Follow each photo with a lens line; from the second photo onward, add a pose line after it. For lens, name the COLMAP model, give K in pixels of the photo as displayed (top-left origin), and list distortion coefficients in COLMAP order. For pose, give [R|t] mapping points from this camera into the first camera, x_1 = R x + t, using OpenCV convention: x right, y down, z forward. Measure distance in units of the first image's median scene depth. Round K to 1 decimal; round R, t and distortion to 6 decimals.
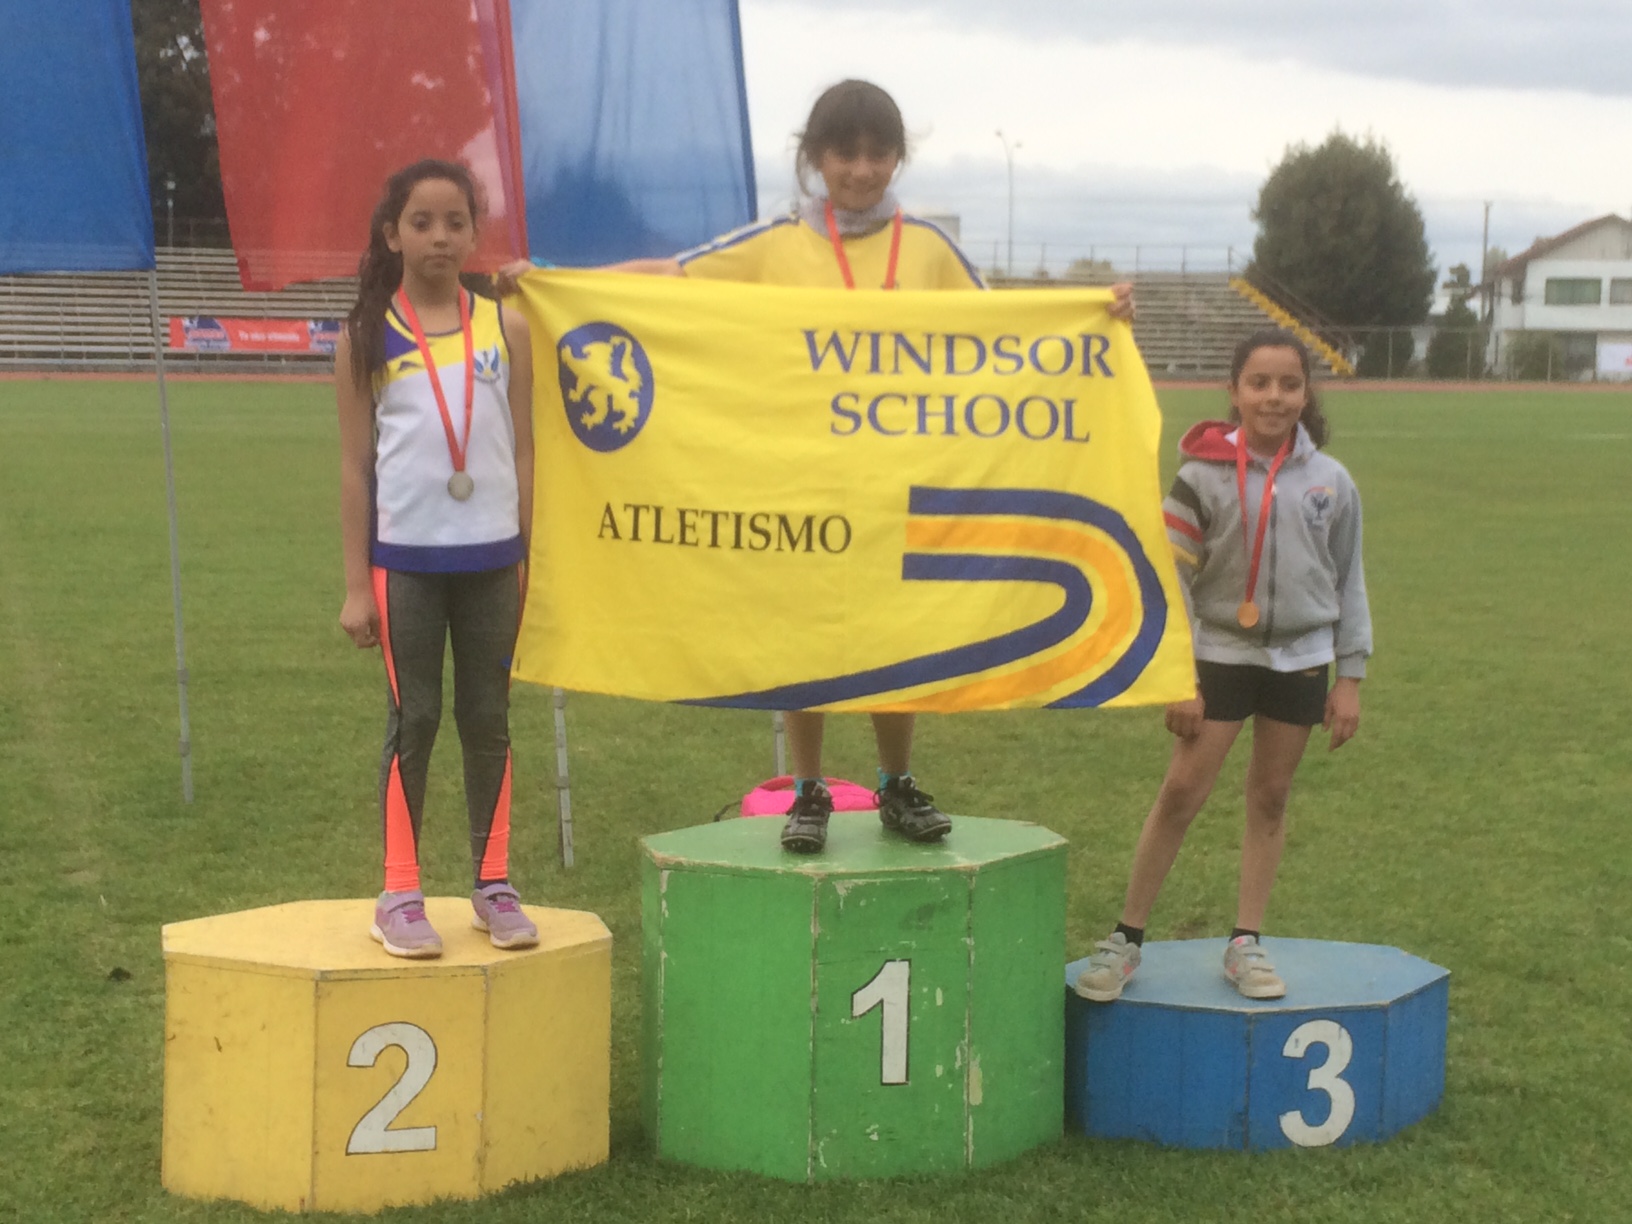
lens RADIAL K [[2543.7, 0, 805.0], [0, 2543.7, 609.9], [0, 0, 1]] dist [0.035462, 0.000000]
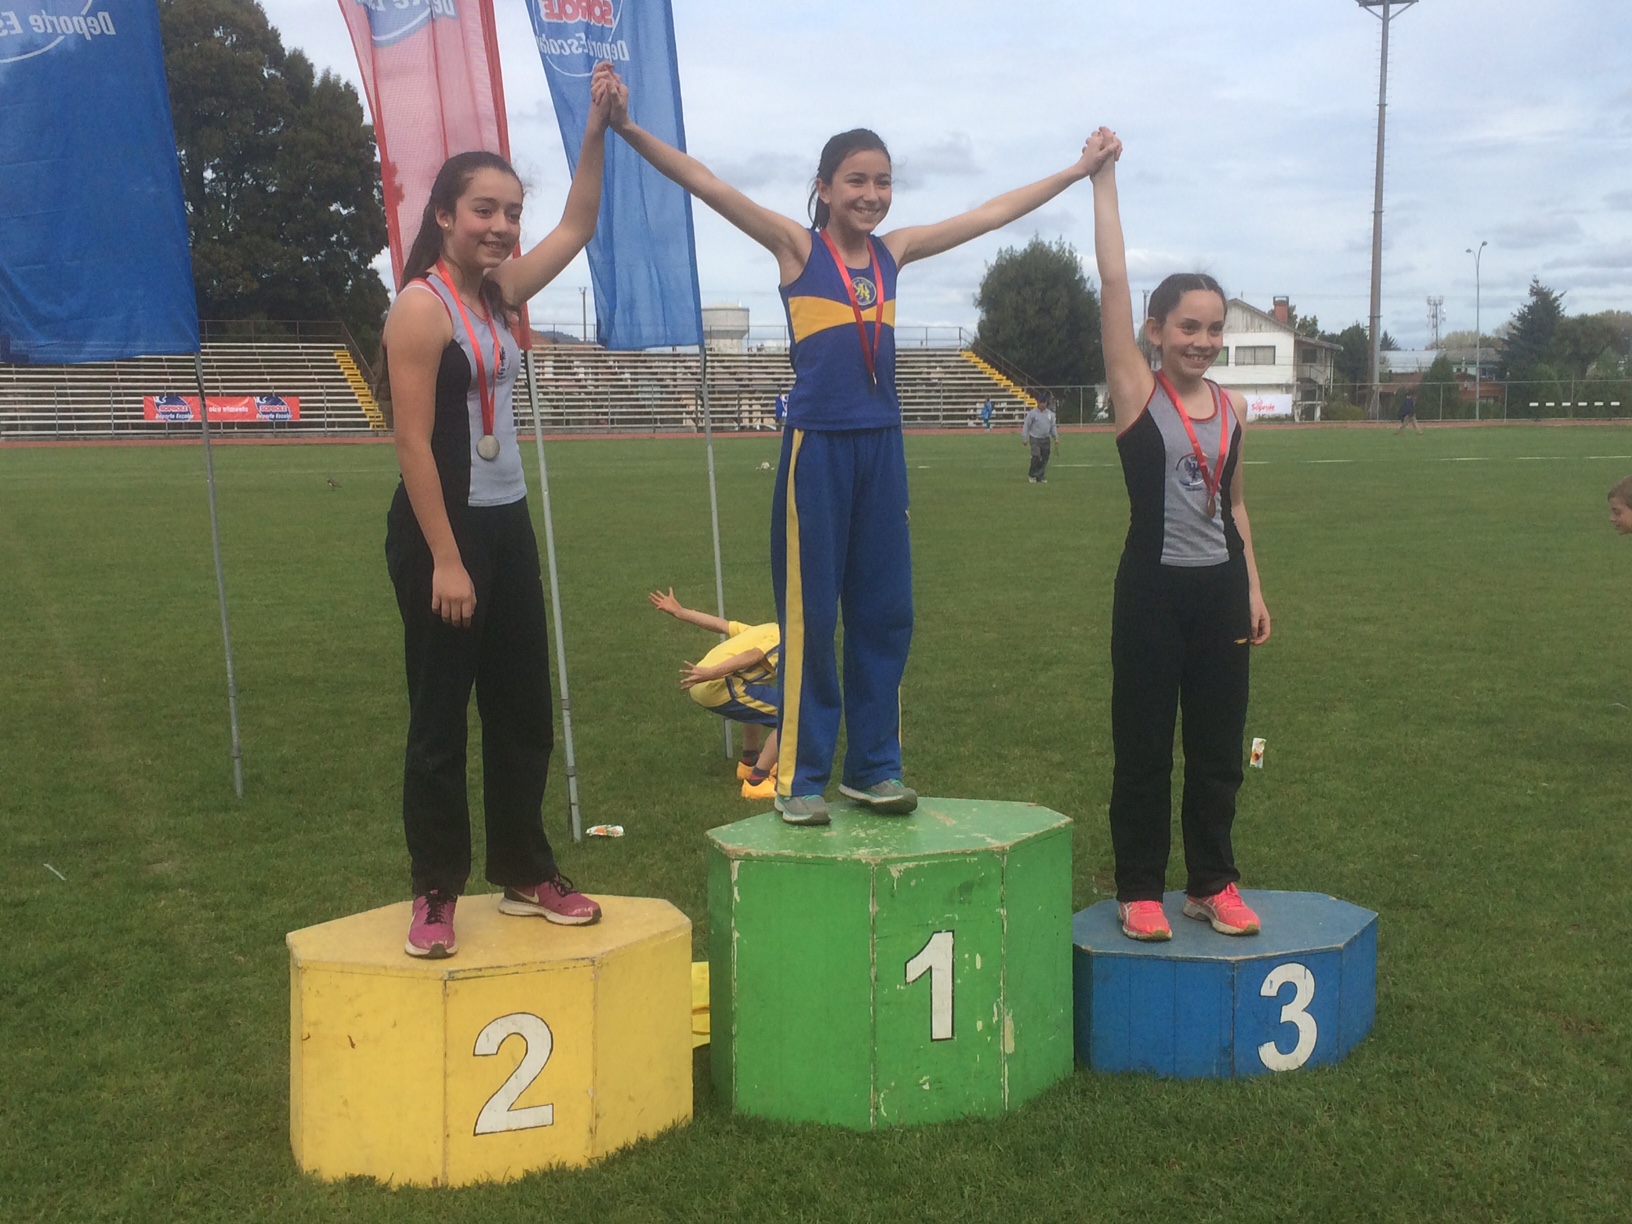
lens RADIAL K [[1926.1, 0, 812.6], [0, 1926.1, 588.7], [0, 0, 1]] dist [0.048868, 0.000000]
pose [[0.995605, -0.029788, 0.088788, -0.089740], [0.030604, 0.999501, -0.007852, -0.010802], [-0.088509, 0.010534, 0.996020, 0.132413]]
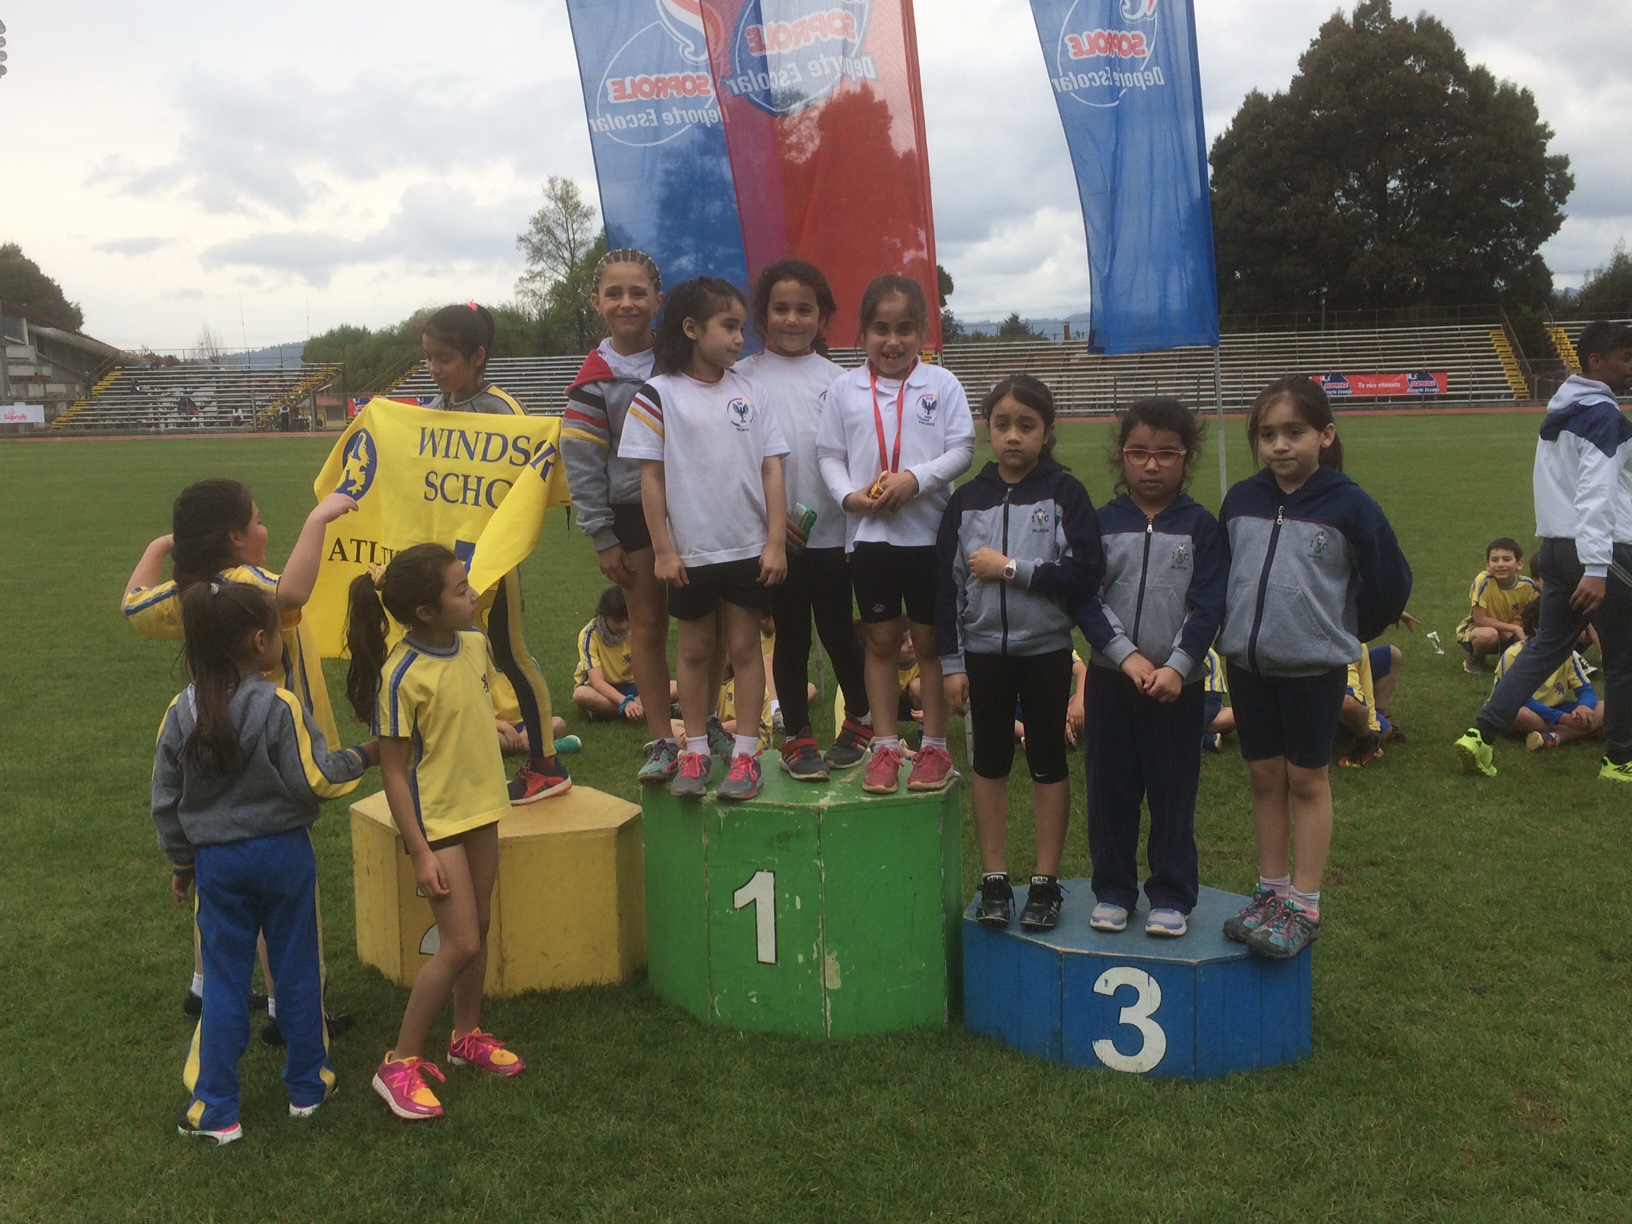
lens RADIAL K [[1568.3, 0, 812.5], [0, 1568.3, 609.4], [0, 0, 1]] dist [0.066115, 0.000000]
pose [[0.840018, 0.040574, -0.541040, 0.467240], [-0.023563, 0.998987, 0.038333, -0.027984], [0.542047, -0.019452, 0.840123, 0.314660]]
